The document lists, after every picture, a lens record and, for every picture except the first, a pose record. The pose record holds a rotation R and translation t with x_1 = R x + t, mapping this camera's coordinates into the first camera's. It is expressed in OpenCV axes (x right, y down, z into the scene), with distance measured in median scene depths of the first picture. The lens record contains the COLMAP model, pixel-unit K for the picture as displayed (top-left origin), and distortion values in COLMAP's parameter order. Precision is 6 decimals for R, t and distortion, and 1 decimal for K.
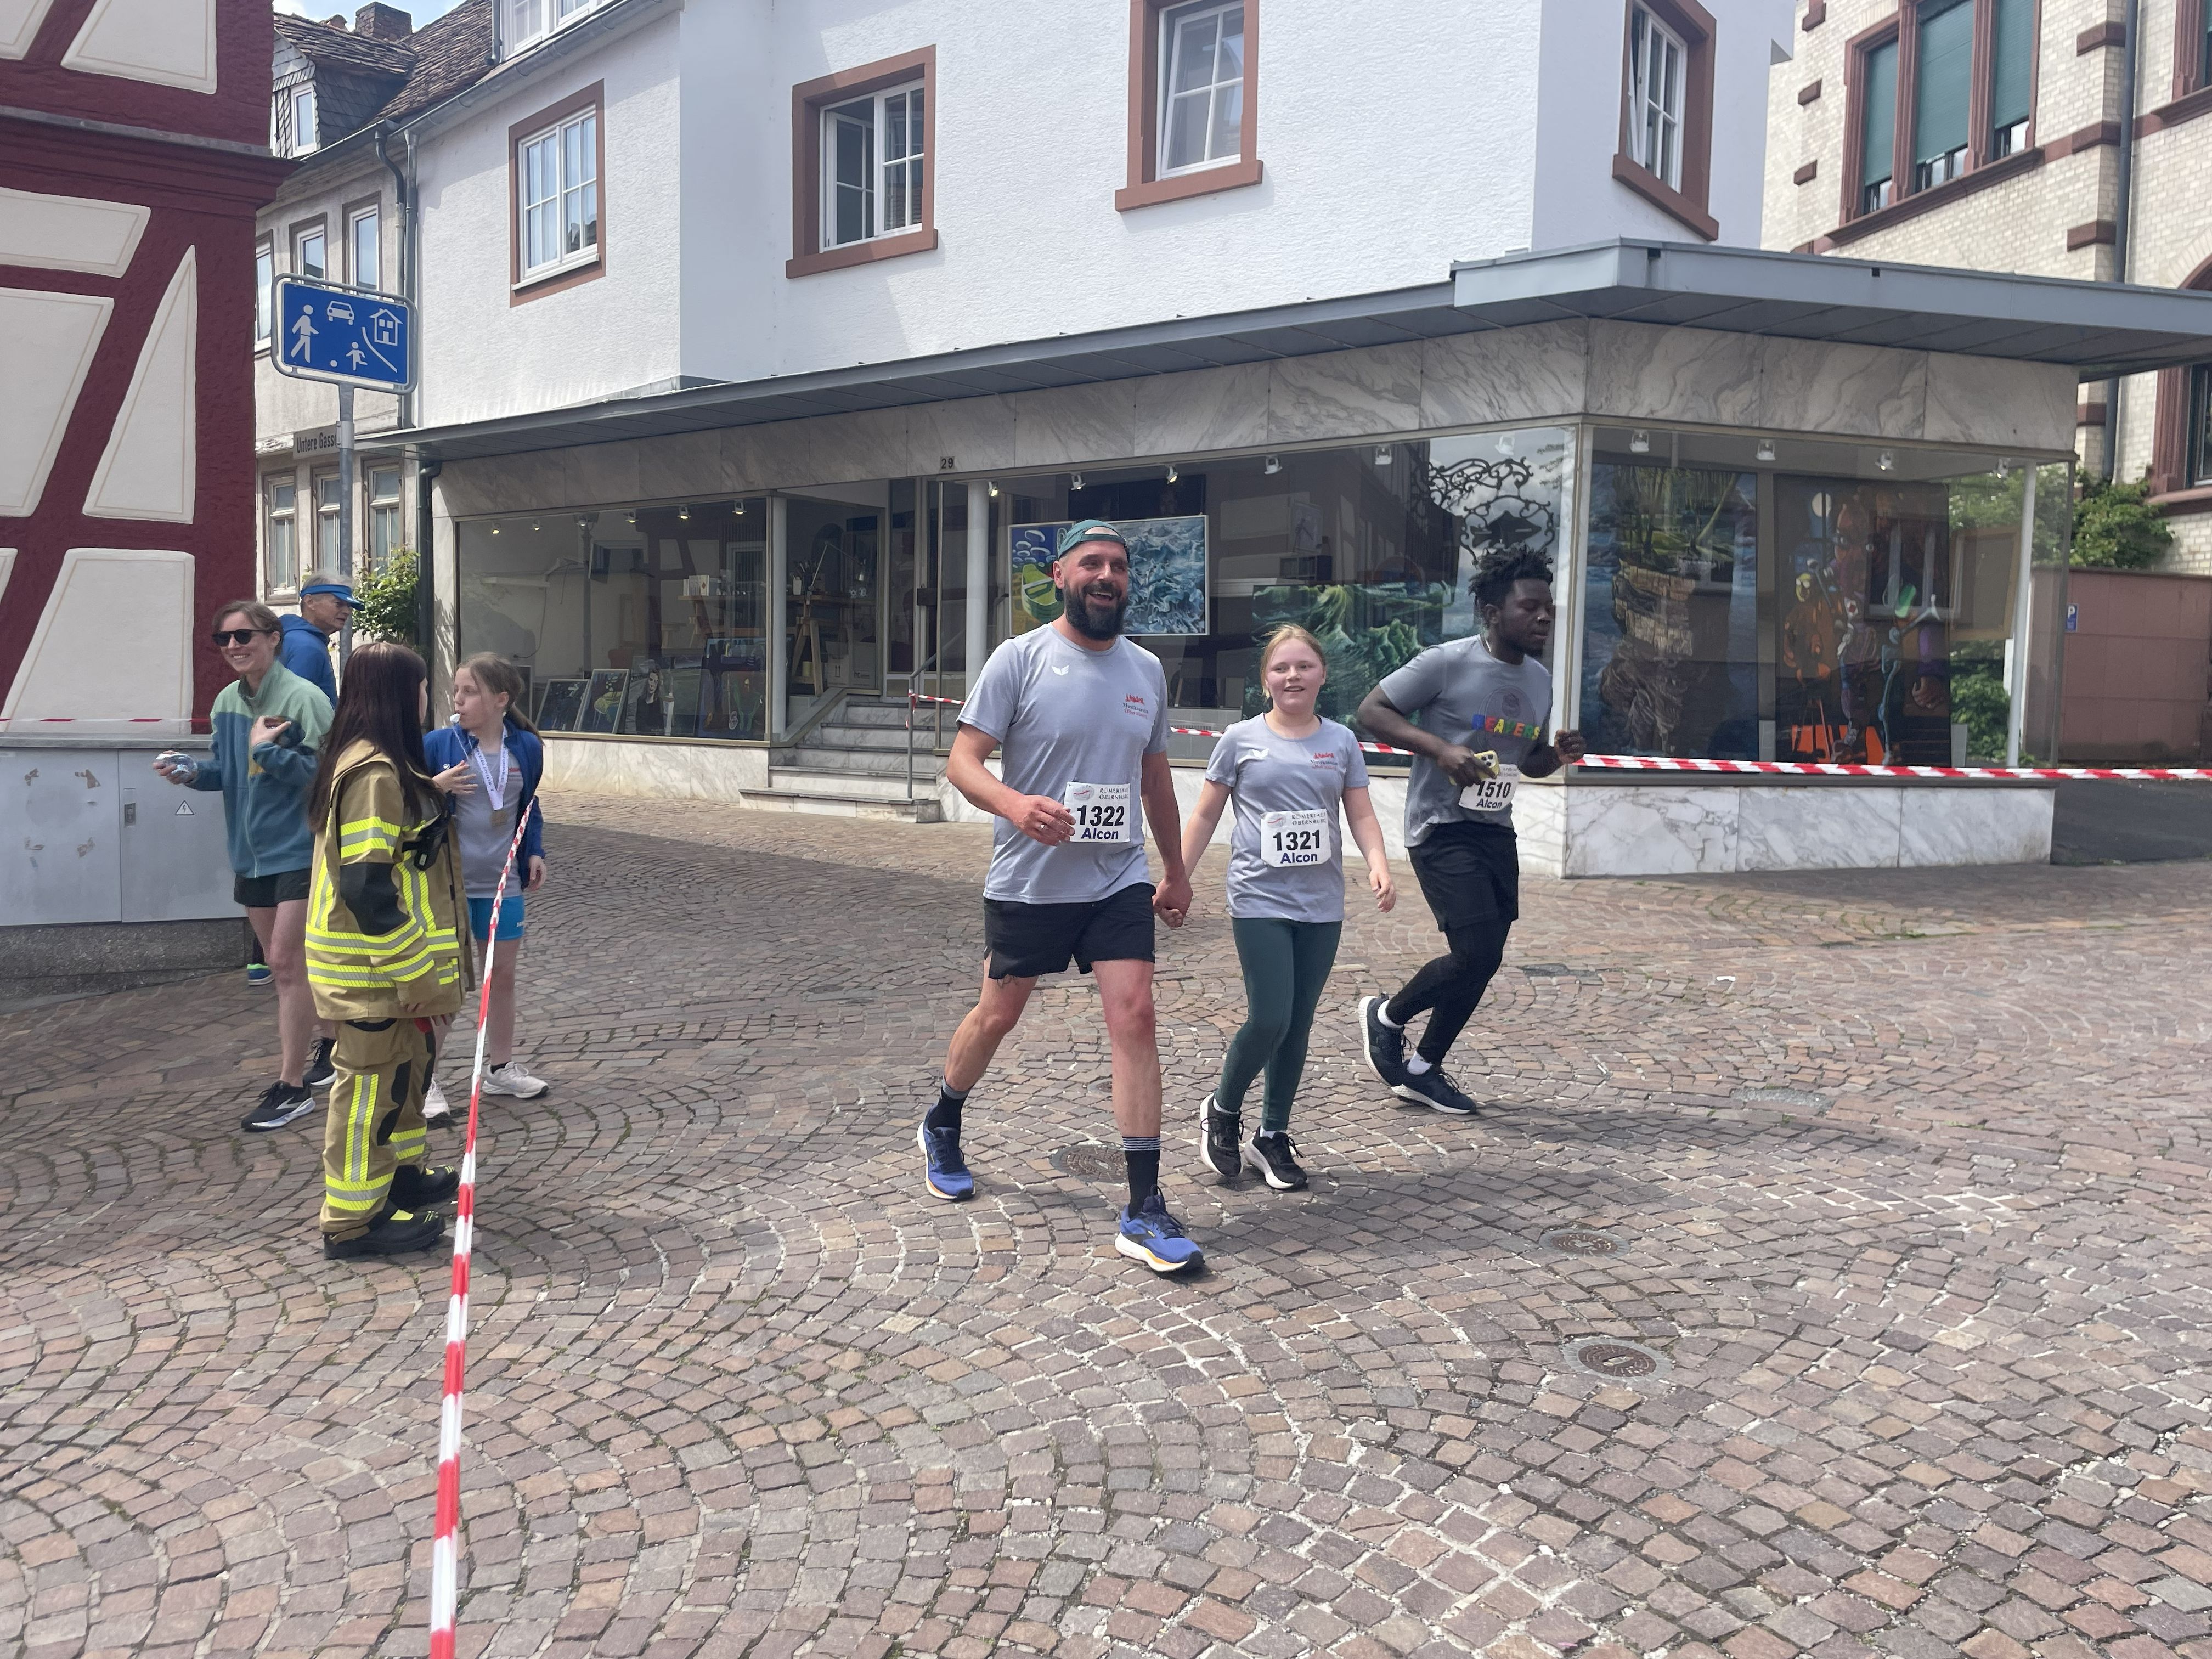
lens RADIAL K [[1676.5, 0, 1119.2], [0, 1676.5, 824.5], [0, 0, 1]] dist [0.087682, -0.116417]
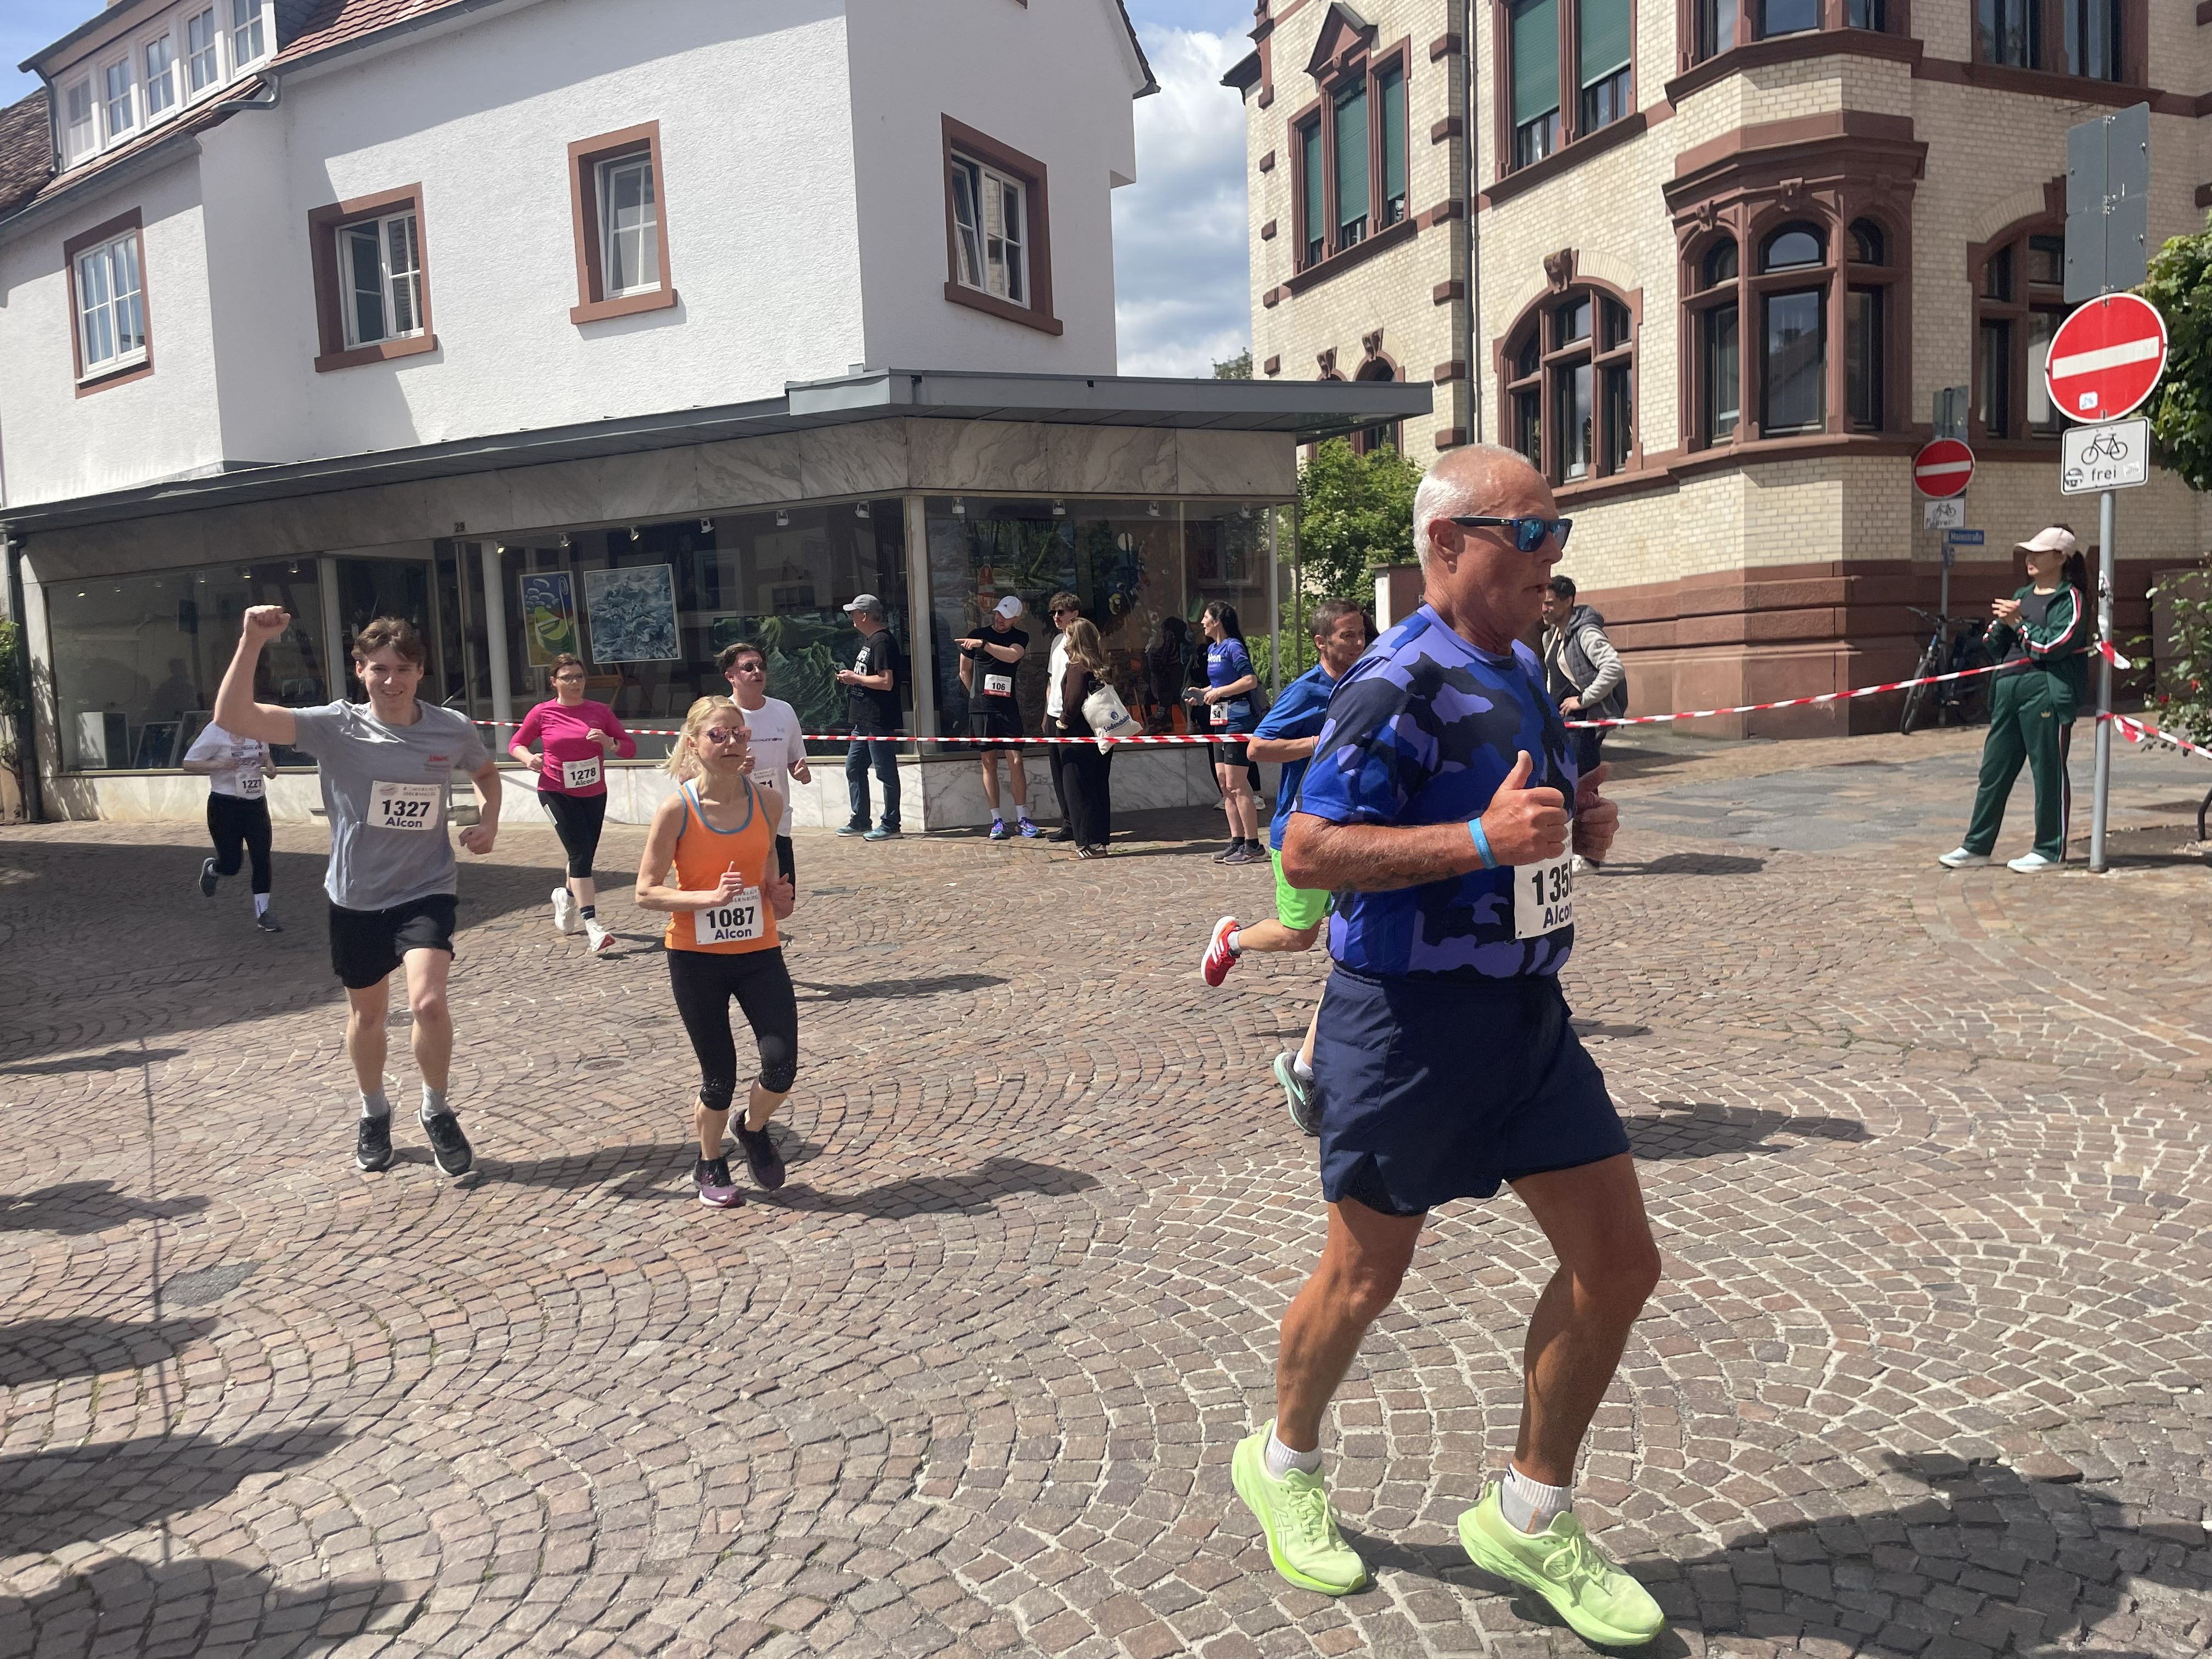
lens RADIAL K [[1679.7, 0, 1120.2], [0, 1679.7, 840.9], [0, 0, 1]] dist [0.086531, -0.113395]
pose [[0.986949, -0.071886, 0.144097, 0.164514], [0.069568, 0.997355, 0.021066, 0.016567], [-0.145230, -0.010767, 0.989339, -0.264489]]
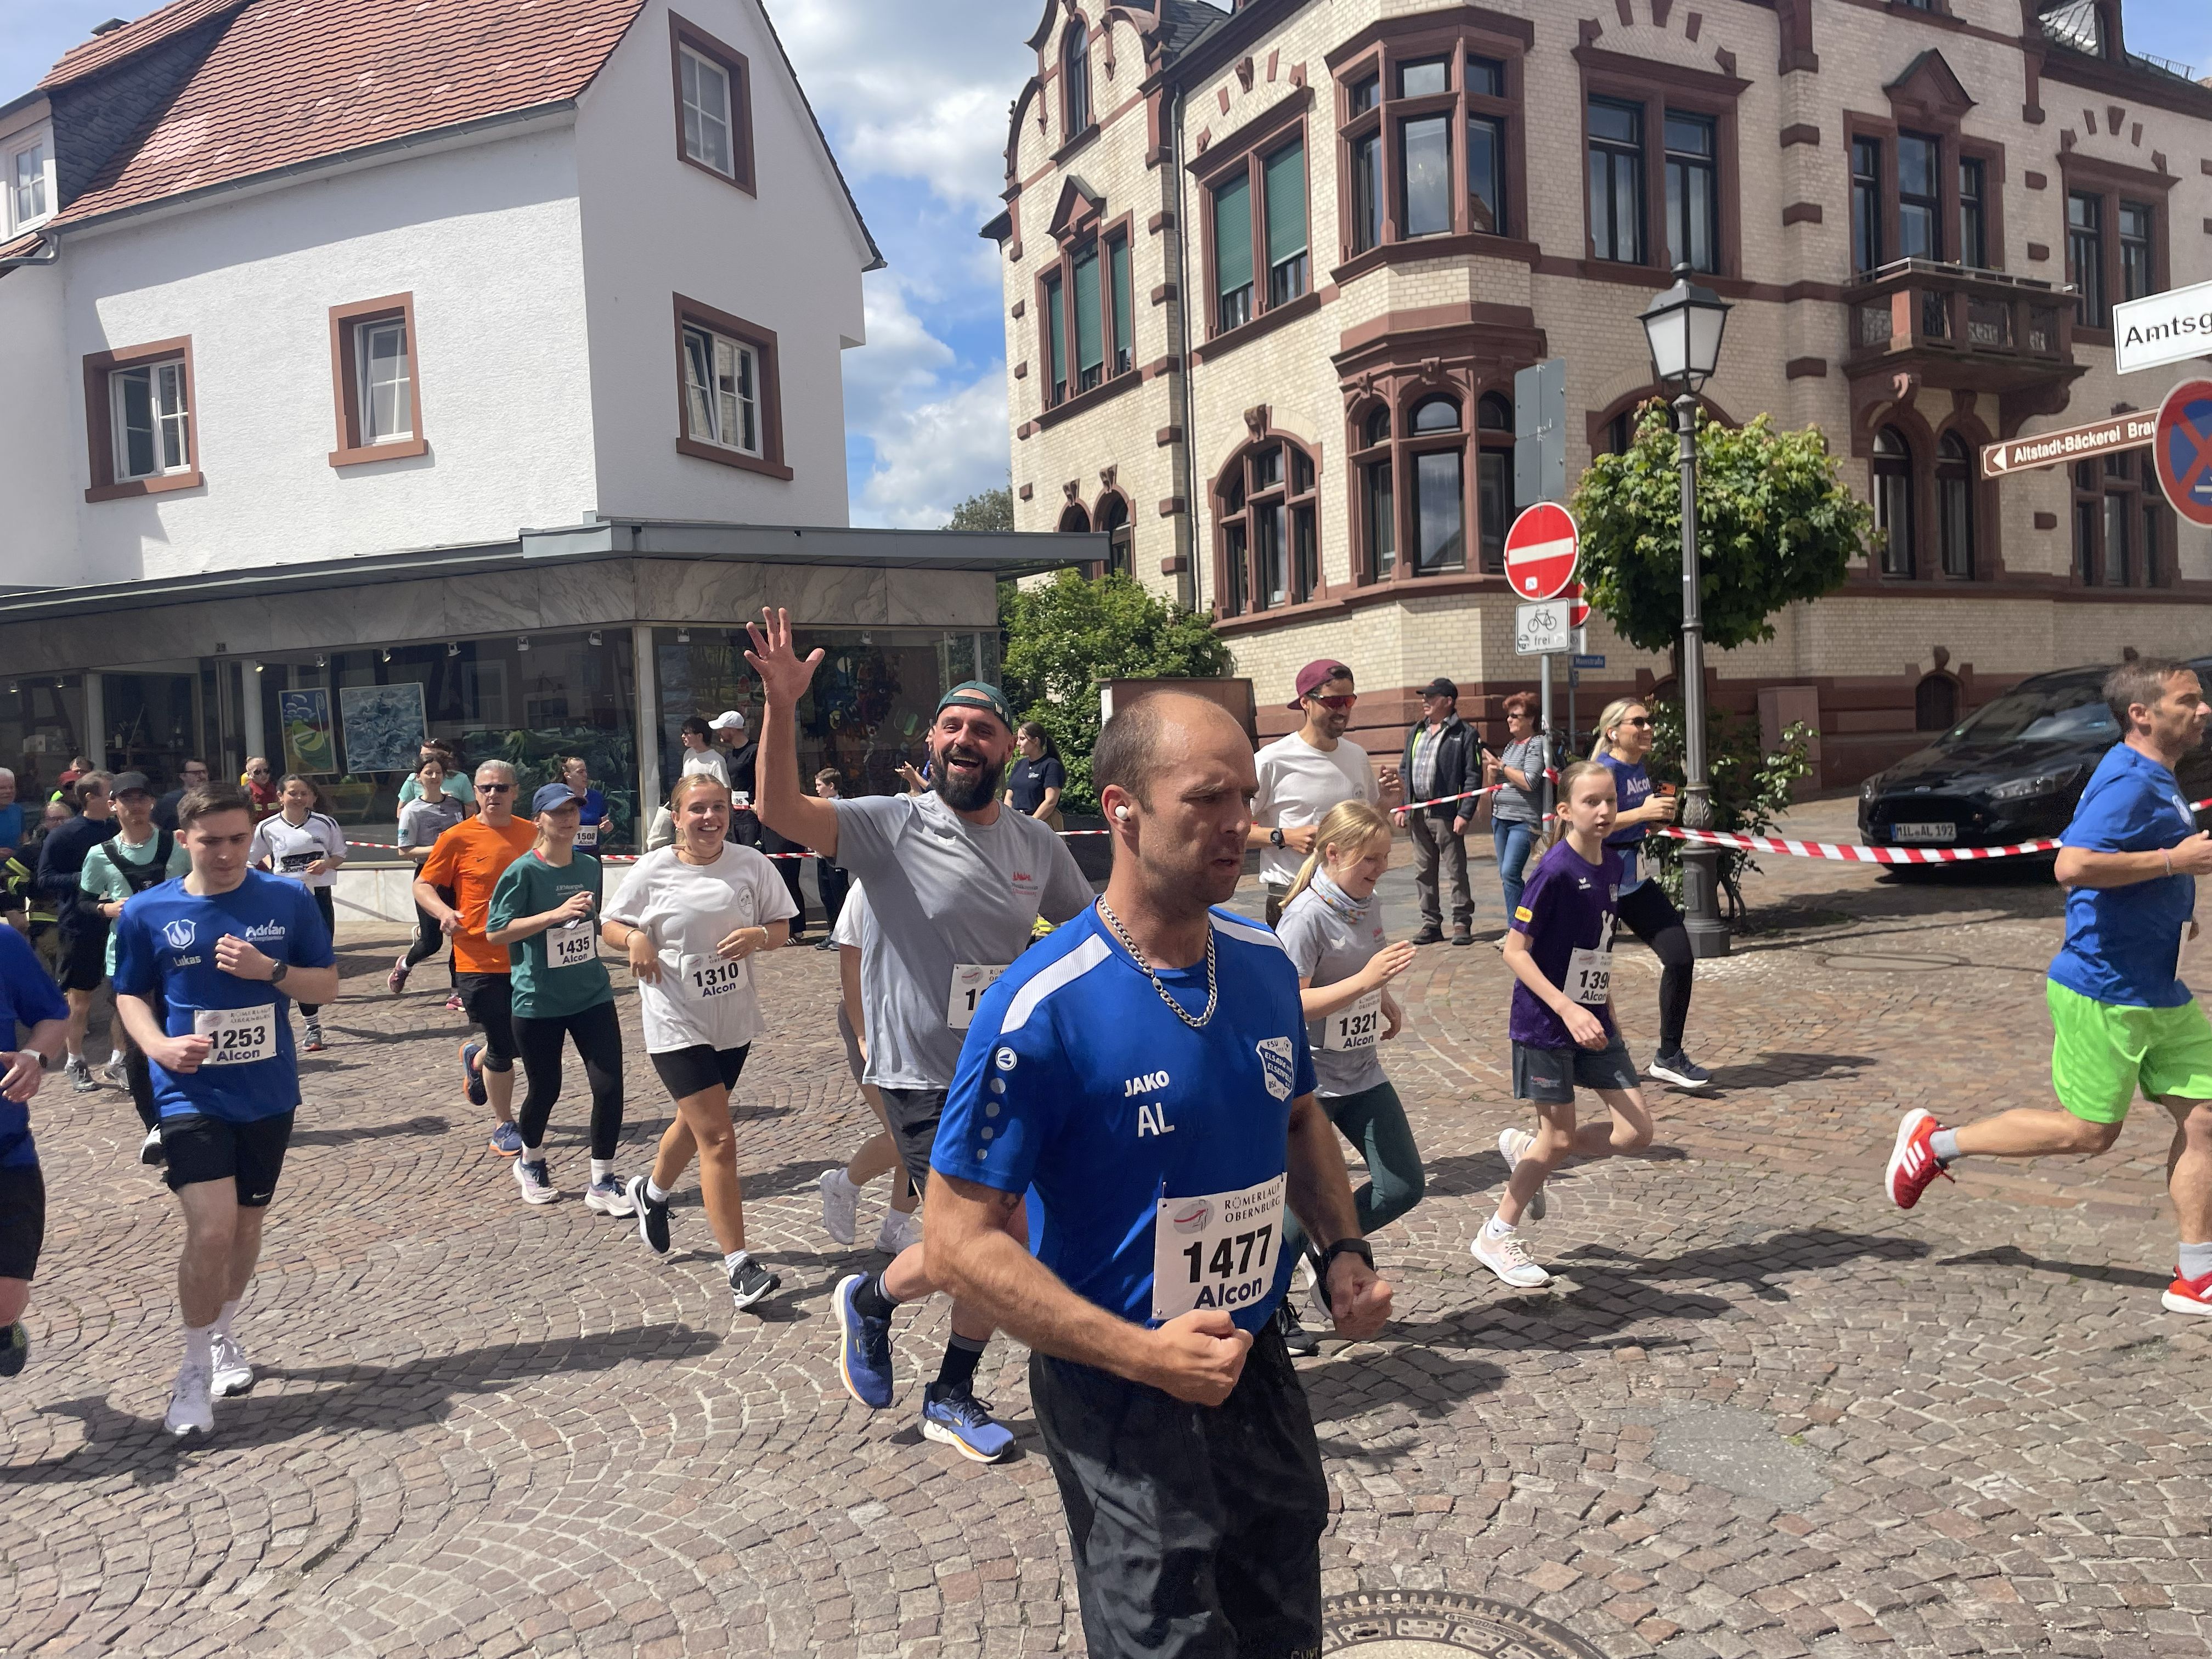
lens RADIAL K [[1676.5, 0, 1119.2], [0, 1676.5, 824.5], [0, 0, 1]] dist [0.087682, -0.116417]
pose [[0.966988, -0.068070, 0.245562, 0.224314], [0.078313, 0.996409, -0.032180, 0.017428], [-0.242490, 0.050348, 0.968847, -0.412840]]
